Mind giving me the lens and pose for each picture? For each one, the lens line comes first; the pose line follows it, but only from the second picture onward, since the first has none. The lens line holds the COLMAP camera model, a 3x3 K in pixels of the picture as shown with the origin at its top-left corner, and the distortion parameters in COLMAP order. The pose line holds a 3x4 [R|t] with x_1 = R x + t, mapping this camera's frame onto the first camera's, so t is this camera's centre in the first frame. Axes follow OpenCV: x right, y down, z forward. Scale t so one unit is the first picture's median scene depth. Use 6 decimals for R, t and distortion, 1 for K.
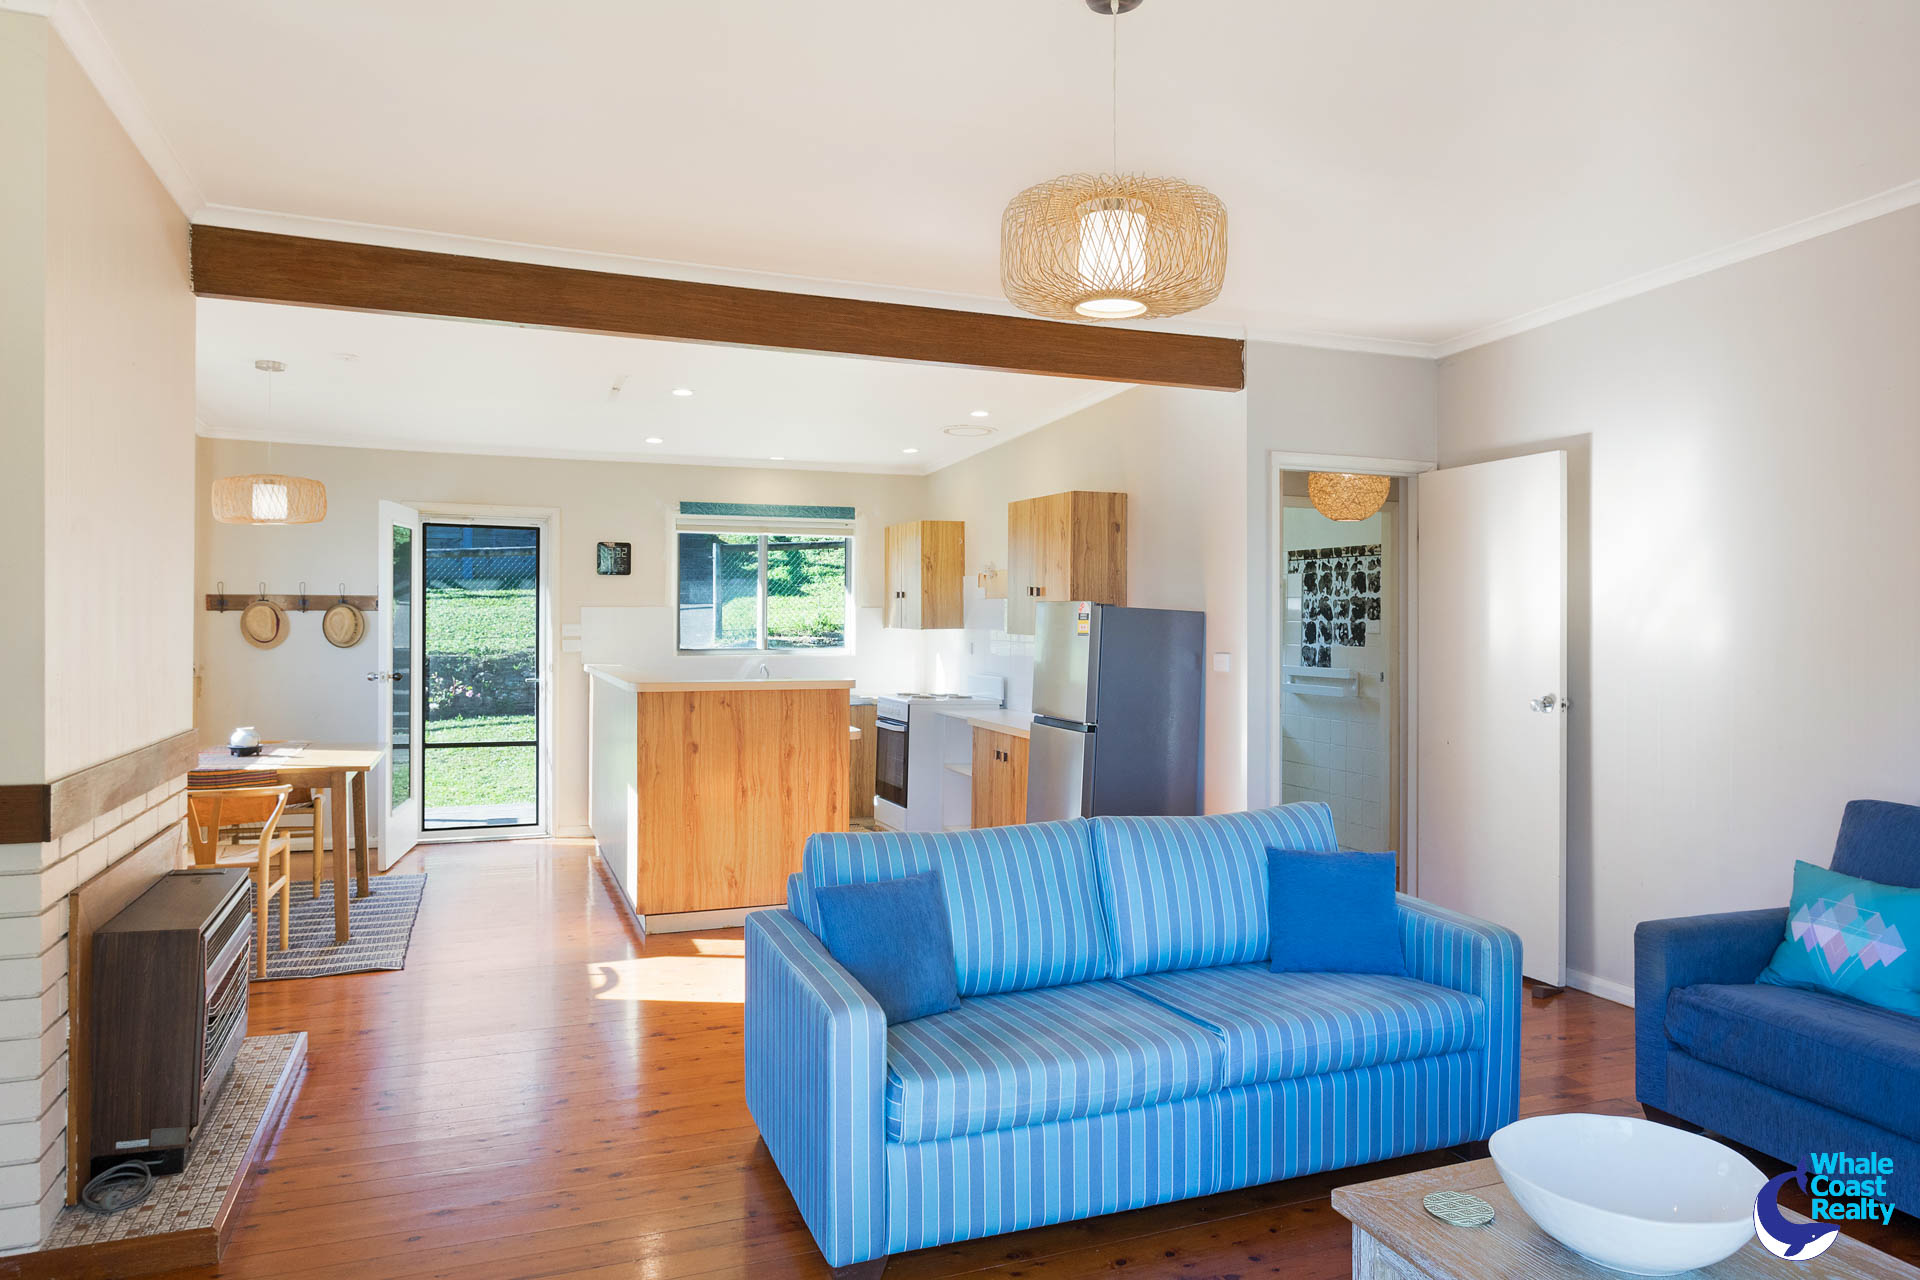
lens RADIAL K [[1108.6, 0, 915.2], [0, 1108.6, 629.5], [0, 0, 1]] dist [-0.017139, 0.014650]
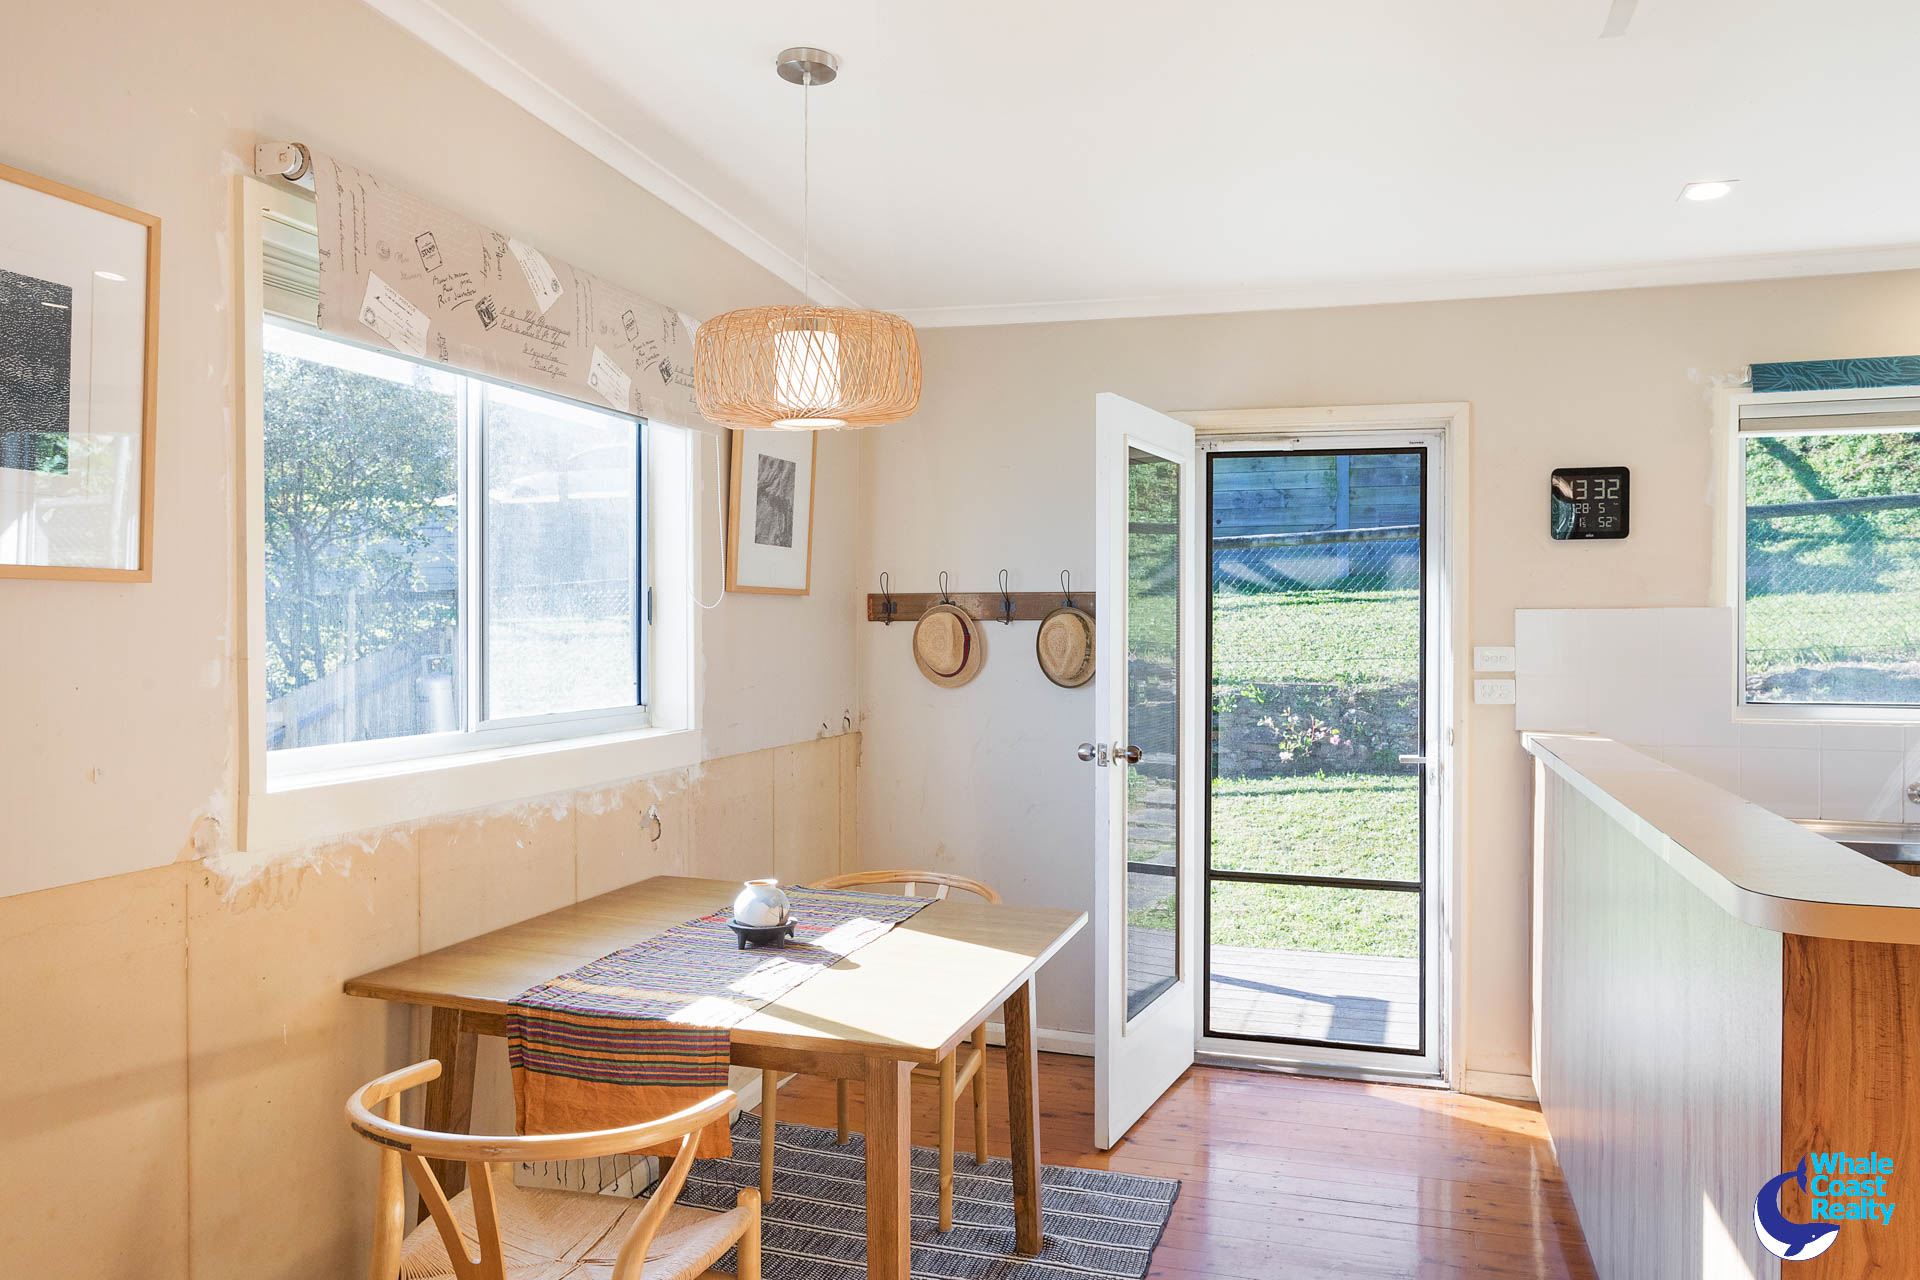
lens RADIAL K [[1320.1, 0, 1001.7], [0, 1320.1, 634.4], [0, 0, 1]] dist [-0.004971, 0.002644]
pose [[0.796491, 0.000862, -0.604649, -0.149783], [-0.004351, 0.999981, -0.004306, -0.007097], [0.604634, 0.006060, 0.796480, 0.462016]]
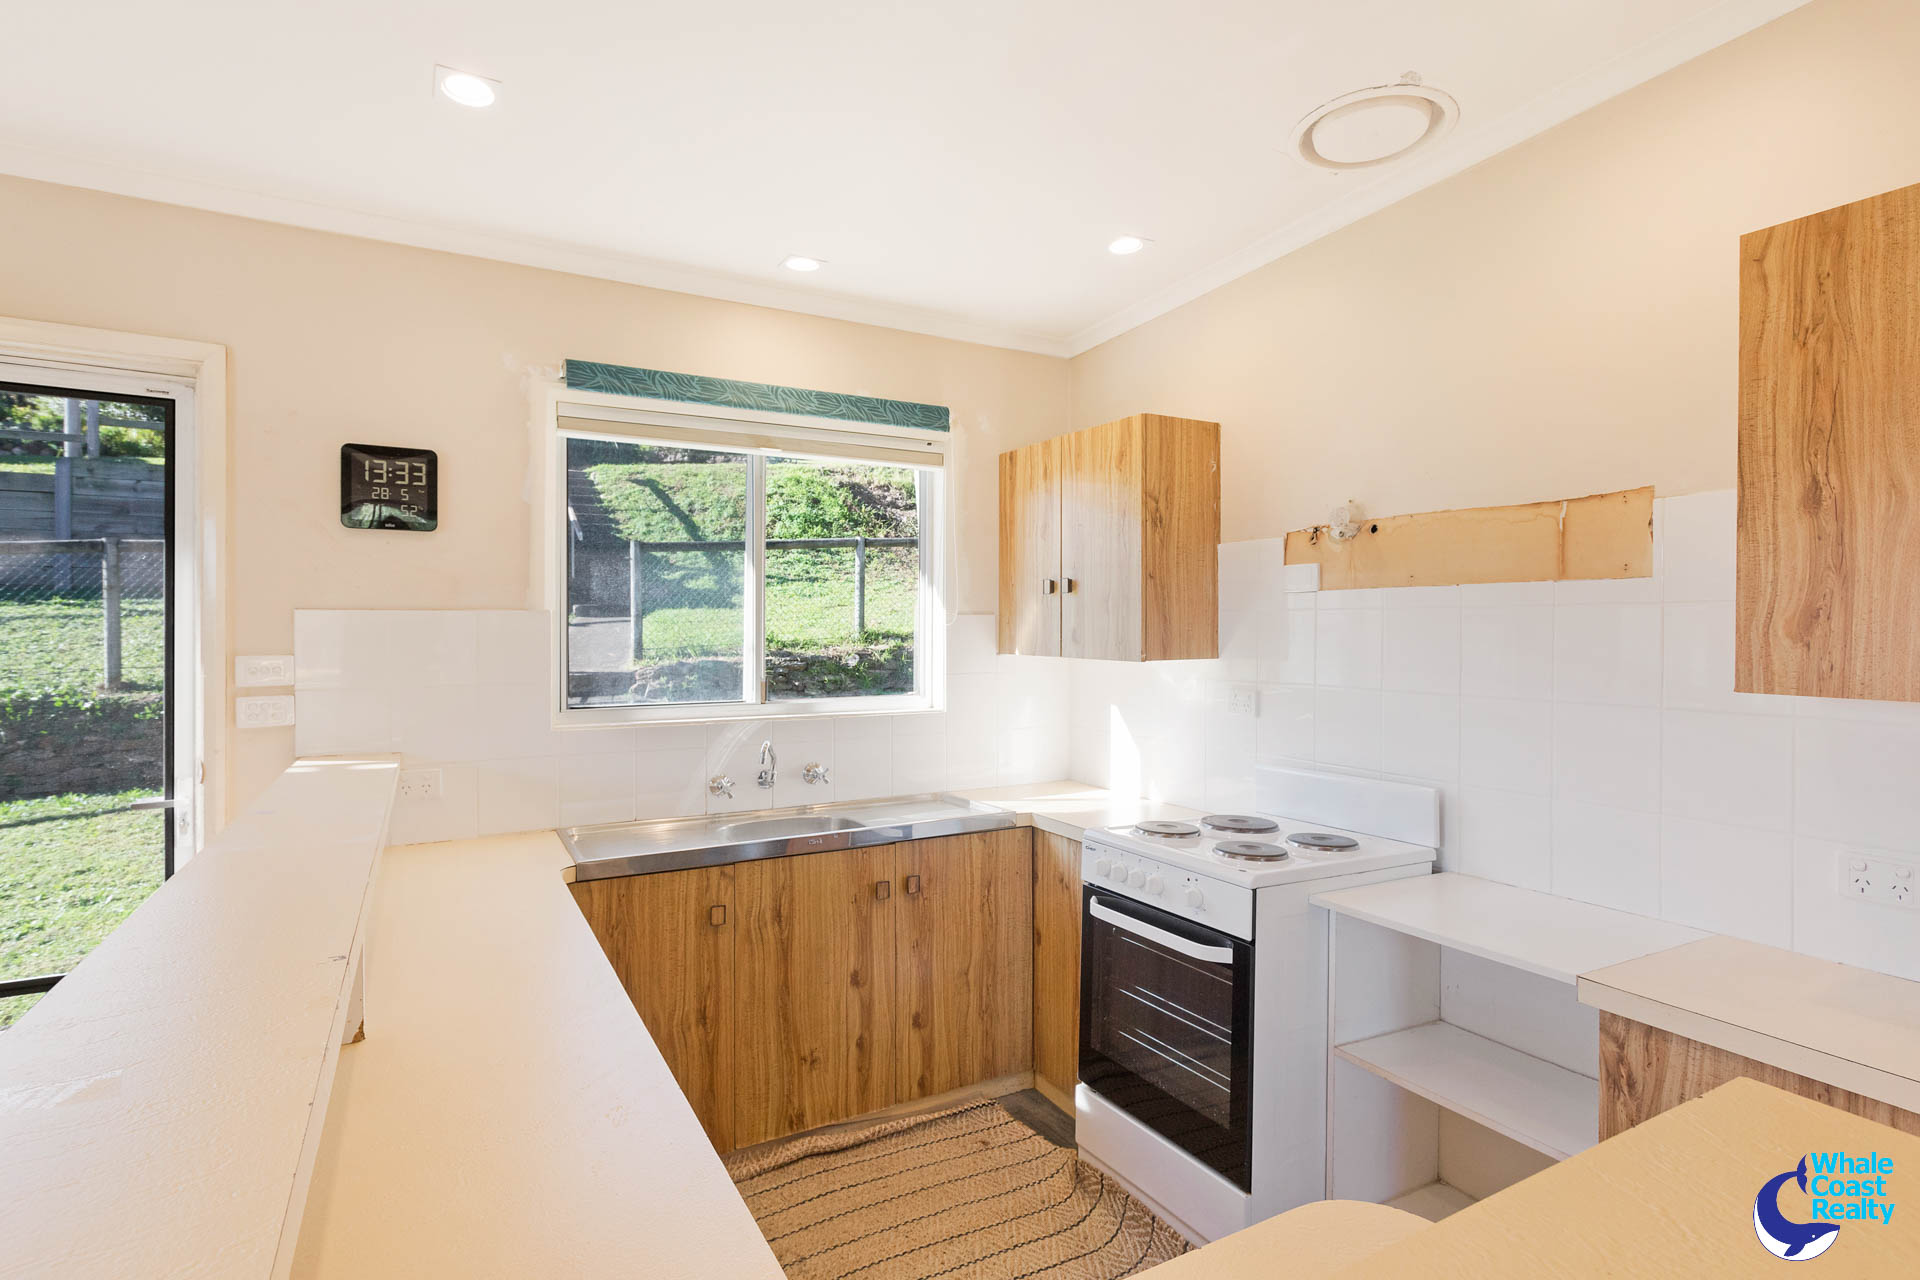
lens RADIAL K [[938.2, 0, 948.6], [0, 938.2, 635.9], [0, 0, 1]] dist [-0.000671, 0.005127]
pose [[0.988356, -0.002242, 0.152142, -0.138491], [0.003162, 0.999978, -0.005803, -0.009464], [-0.152126, 0.006217, 0.988342, 0.703309]]
